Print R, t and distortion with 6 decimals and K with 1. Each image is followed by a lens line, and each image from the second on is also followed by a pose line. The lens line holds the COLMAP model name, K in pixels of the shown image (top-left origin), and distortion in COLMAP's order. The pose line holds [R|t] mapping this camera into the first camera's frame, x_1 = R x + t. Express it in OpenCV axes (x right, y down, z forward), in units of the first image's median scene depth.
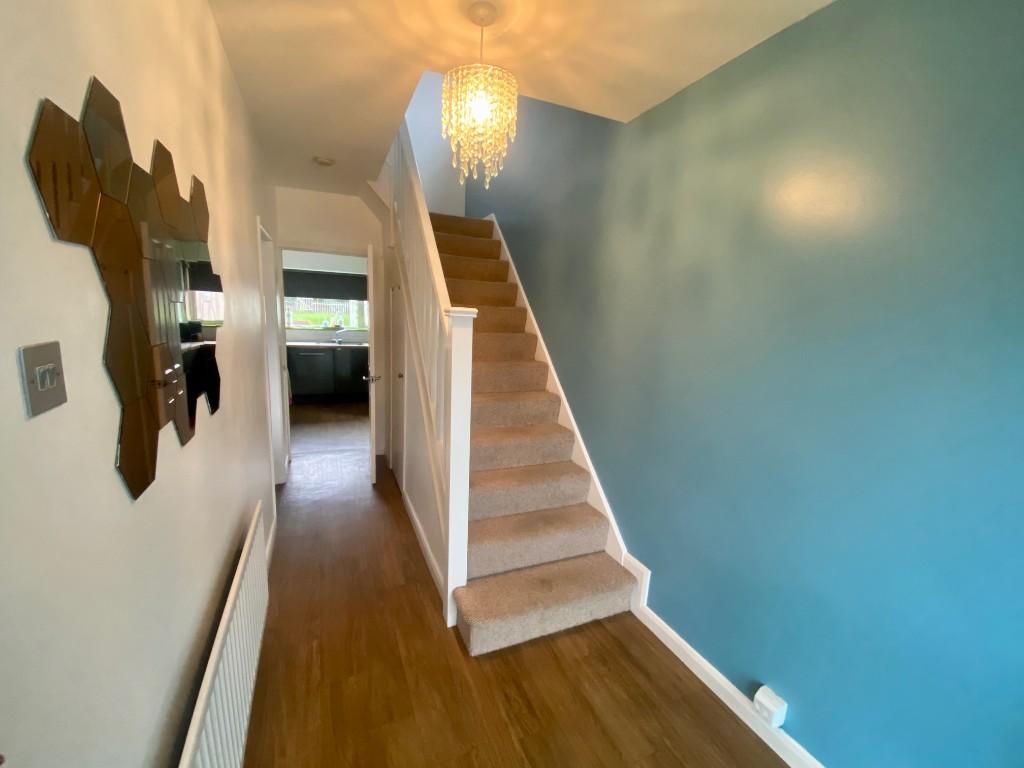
lens RADIAL K [[418.4, 0, 510.5], [0, 418.4, 385.9], [0, 0, 1]] dist [0.001566, -0.003159]
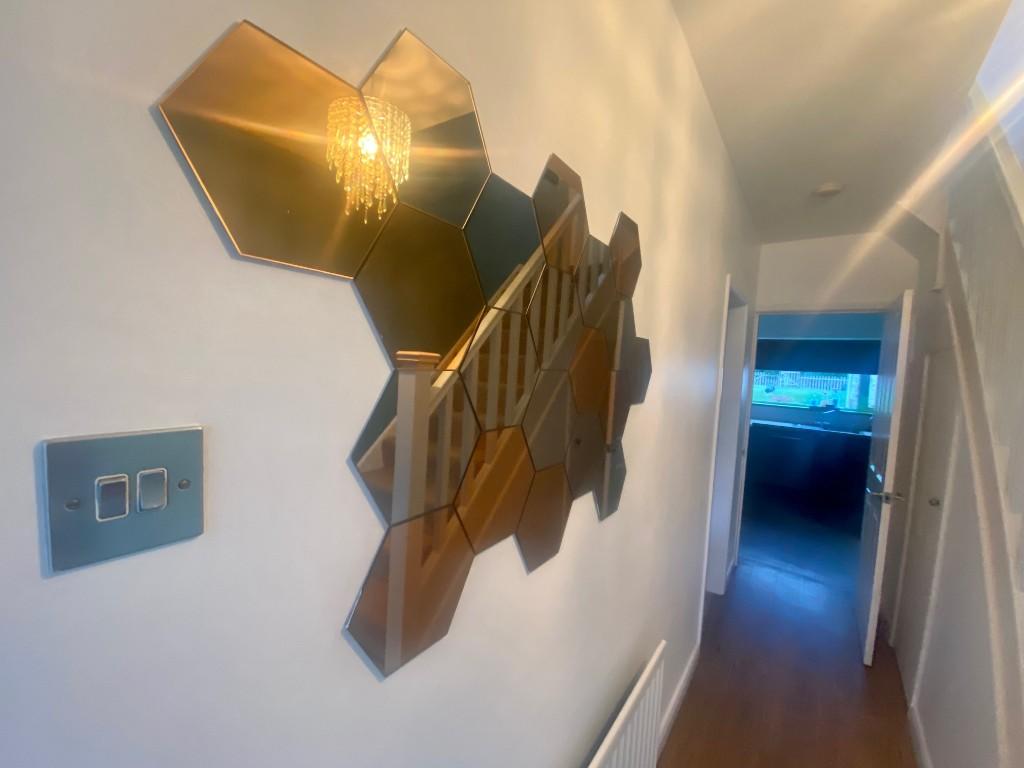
lens RADIAL K [[418.4, 0, 514.0], [0, 418.4, 379.4], [0, 0, 1]] dist [0.001566, -0.003159]
pose [[0.510055, 0.023762, -0.859814, -0.077357], [-0.184612, 0.979347, -0.082449, -0.041413], [0.840097, 0.200785, 0.503907, 0.215021]]
